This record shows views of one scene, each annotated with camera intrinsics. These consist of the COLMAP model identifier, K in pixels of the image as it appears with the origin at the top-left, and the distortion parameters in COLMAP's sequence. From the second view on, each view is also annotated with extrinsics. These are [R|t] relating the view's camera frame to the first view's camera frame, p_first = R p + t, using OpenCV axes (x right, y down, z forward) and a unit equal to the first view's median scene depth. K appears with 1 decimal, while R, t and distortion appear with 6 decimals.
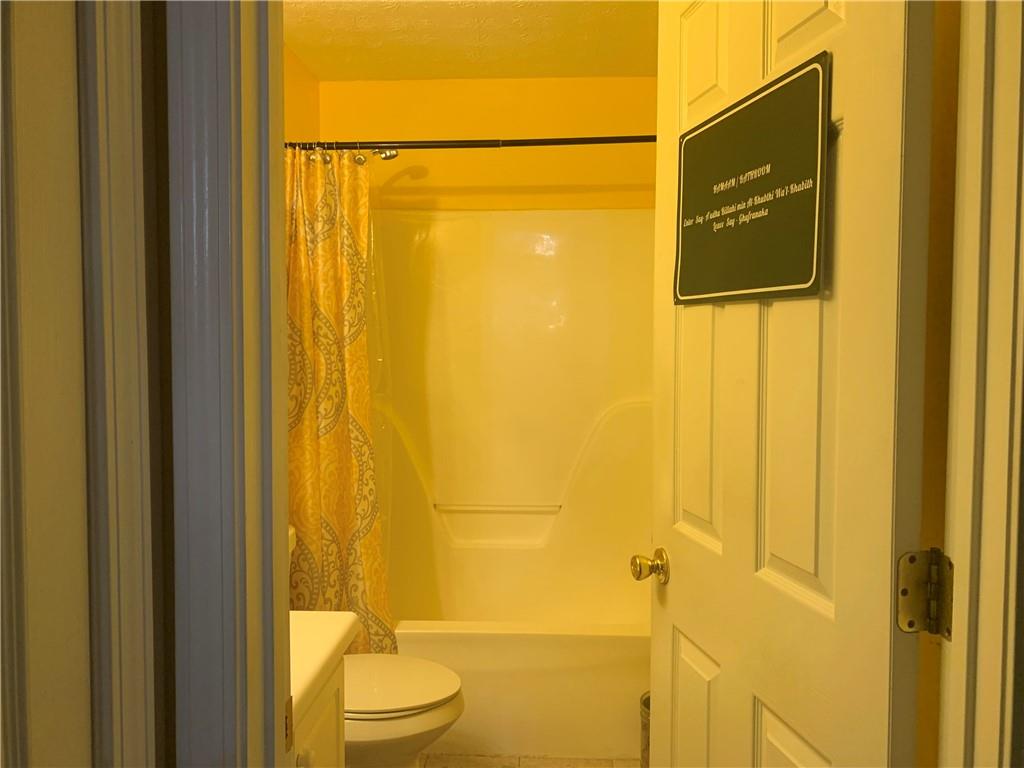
lens RADIAL K [[778.5, 0, 514.4], [0, 778.5, 381.3], [0, 0, 1]] dist [0.022147, -0.044723]
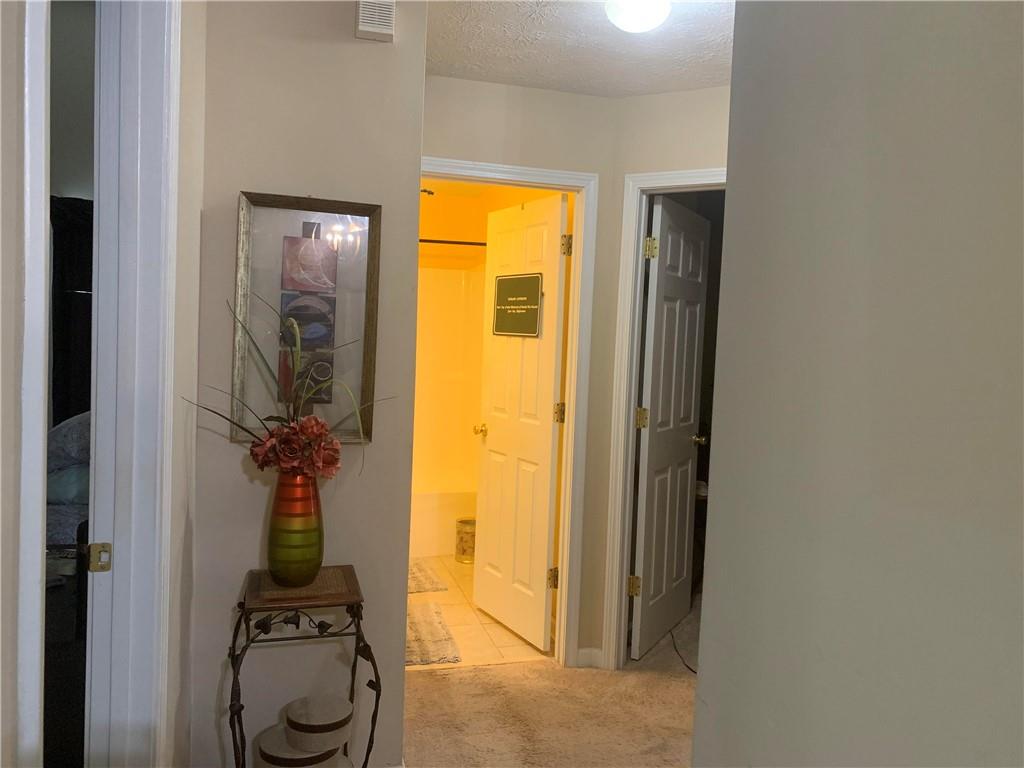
lens RADIAL K [[778.5, 0, 511.7], [0, 778.5, 385.0], [0, 0, 1]] dist [0.022147, -0.044723]
pose [[0.950967, 0.024405, 0.308327, -0.645483], [-0.025267, 0.999680, -0.001197, 0.091043], [-0.308258, -0.006652, 0.951280, -1.854659]]
